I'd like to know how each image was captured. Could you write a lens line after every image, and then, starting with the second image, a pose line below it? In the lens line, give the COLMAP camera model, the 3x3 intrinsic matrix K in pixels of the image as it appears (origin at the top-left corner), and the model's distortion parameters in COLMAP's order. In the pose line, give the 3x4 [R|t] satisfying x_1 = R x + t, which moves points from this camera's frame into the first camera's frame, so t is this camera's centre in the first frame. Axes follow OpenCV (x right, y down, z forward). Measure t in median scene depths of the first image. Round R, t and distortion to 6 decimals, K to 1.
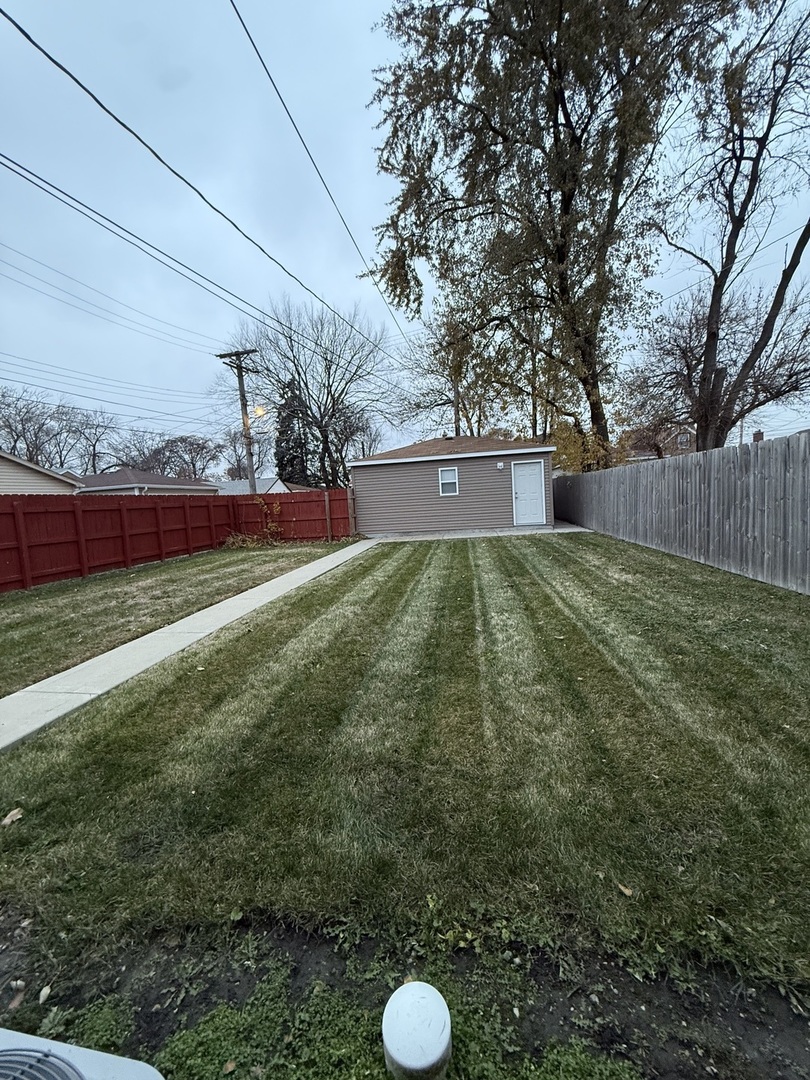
lens RADIAL K [[428.1, 0, 405.5], [0, 428.1, 539.1], [0, 0, 1]] dist [0.000133, -0.000086]
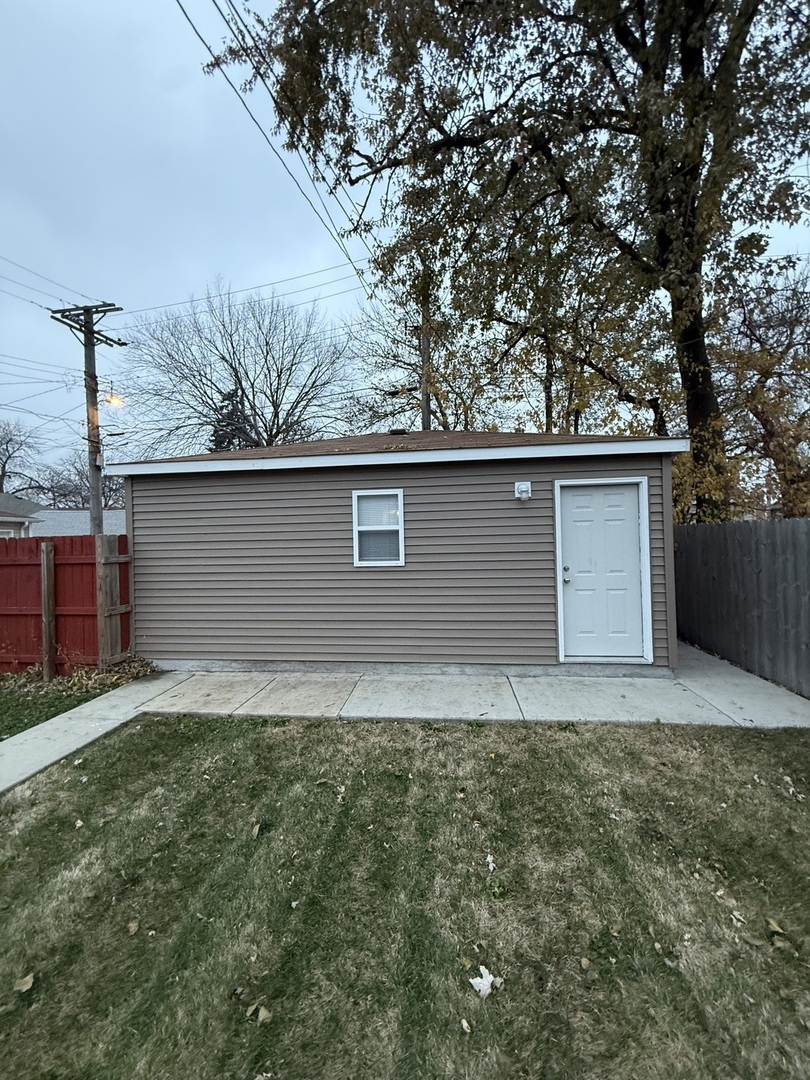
lens RADIAL K [[428.1, 0, 409.6], [0, 428.1, 539.2], [0, 0, 1]] dist [0.000133, -0.000086]
pose [[0.997832, 0.041296, 0.051250, 0.211778], [-0.036312, 0.994850, -0.094627, -0.177789], [-0.054893, 0.092561, 0.994193, 1.239821]]
